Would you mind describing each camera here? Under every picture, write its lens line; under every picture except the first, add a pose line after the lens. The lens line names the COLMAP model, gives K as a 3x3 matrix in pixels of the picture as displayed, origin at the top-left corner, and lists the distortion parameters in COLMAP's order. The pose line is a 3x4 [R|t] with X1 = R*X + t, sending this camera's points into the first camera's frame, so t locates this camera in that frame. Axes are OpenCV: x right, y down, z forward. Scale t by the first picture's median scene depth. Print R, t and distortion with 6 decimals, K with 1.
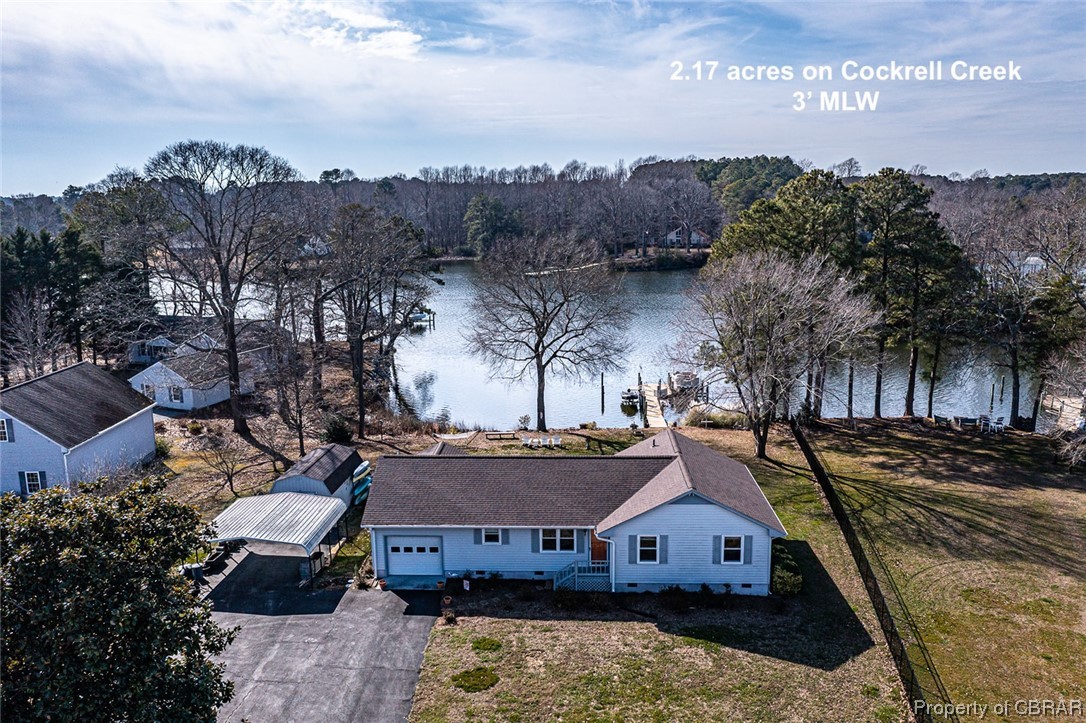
lens RADIAL K [[866.2, 0, 543.0], [0, 866.2, 361.5], [0, 0, 1]] dist [-0.005838, -0.003080]
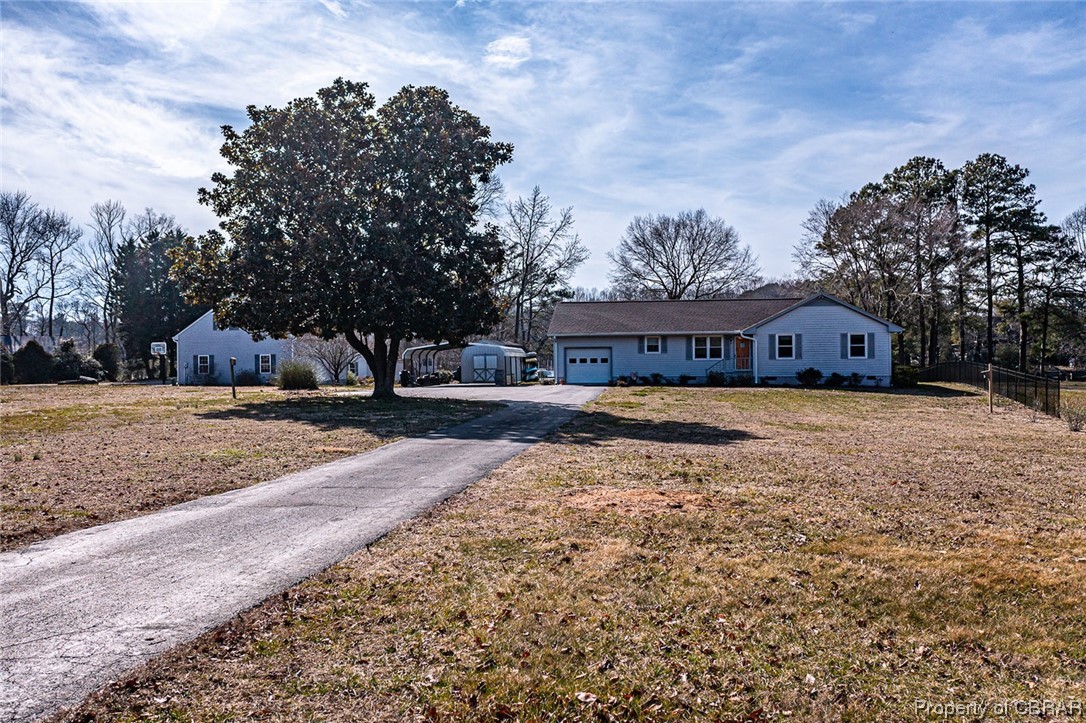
lens RADIAL K [[866.2, 0, 543.0], [0, 866.2, 361.5], [0, 0, 1]] dist [-0.005838, -0.003080]
pose [[0.993413, 0.006199, -0.114418, -0.074815], [-0.027376, 0.982459, -0.184457, 0.462749], [0.111267, 0.186375, 0.976158, -0.209038]]
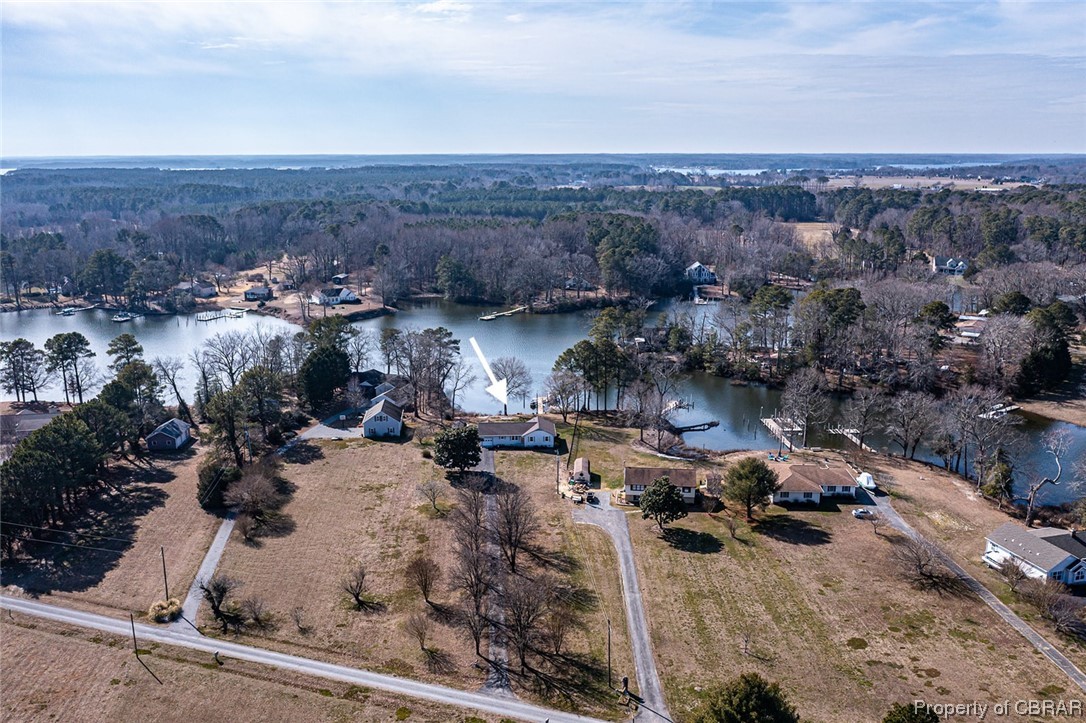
lens RADIAL K [[866.2, 0, 543.0], [0, 866.2, 361.5], [0, 0, 1]] dist [-0.005838, -0.003080]
pose [[0.996483, -0.012291, 0.082893, -0.248957], [0.009205, 0.999254, 0.037508, -0.468954], [-0.083293, -0.036613, 0.995852, -4.361234]]
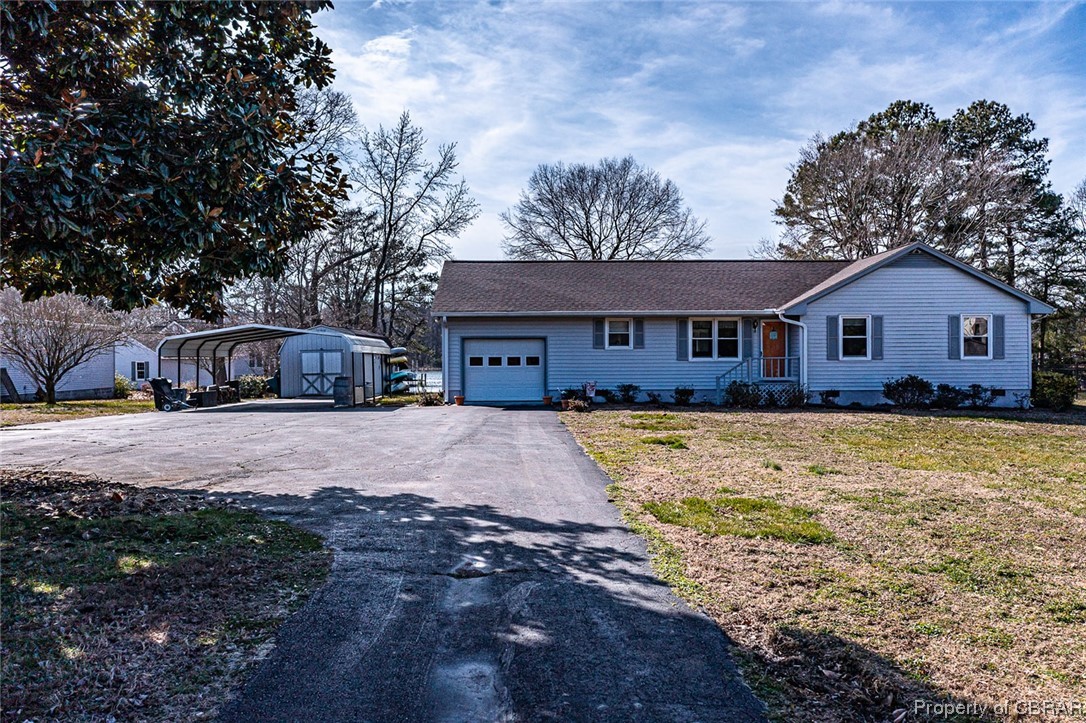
lens RADIAL K [[866.2, 0, 543.0], [0, 866.2, 361.5], [0, 0, 1]] dist [-0.005838, -0.003080]
pose [[0.998901, 0.010038, 0.045788, -0.154769], [-0.001307, 0.982386, -0.186856, 0.359026], [-0.046858, 0.186591, 0.981320, 0.336626]]
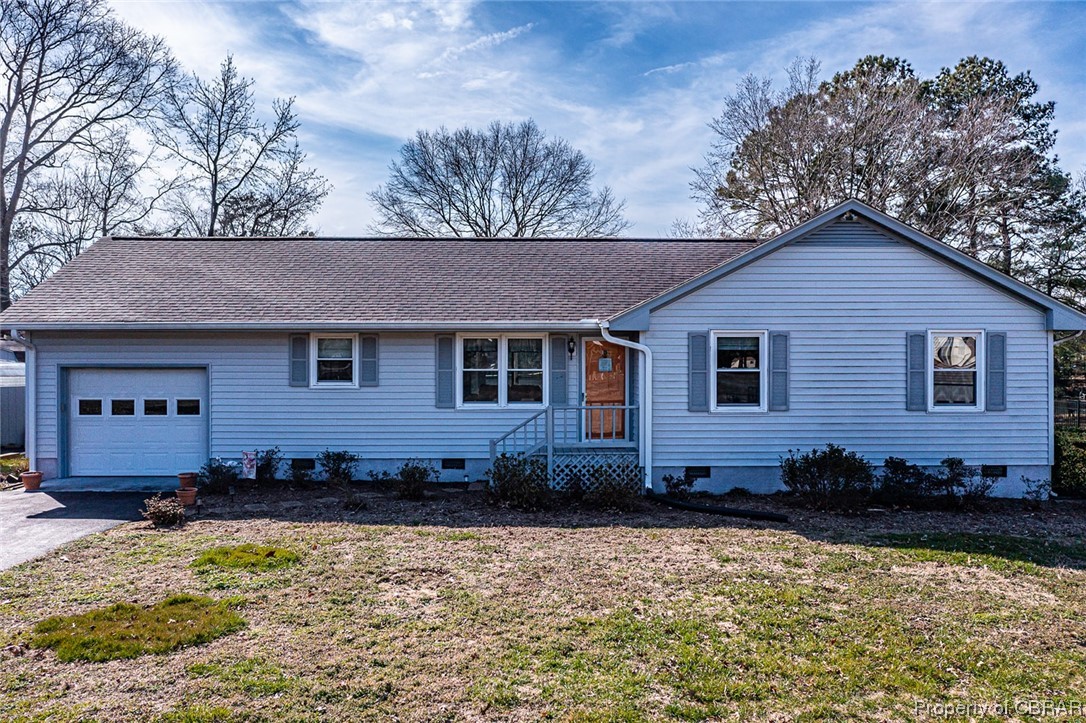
lens RADIAL K [[871.7, 0, 543.0], [0, 871.7, 361.5], [0, 0, 1]] dist [-0.009756, 0.000180]
pose [[0.998323, 0.014650, 0.055996, 0.013784], [-0.003841, 0.982072, -0.188465, 0.281191], [-0.057753, 0.187933, 0.980482, 0.618932]]
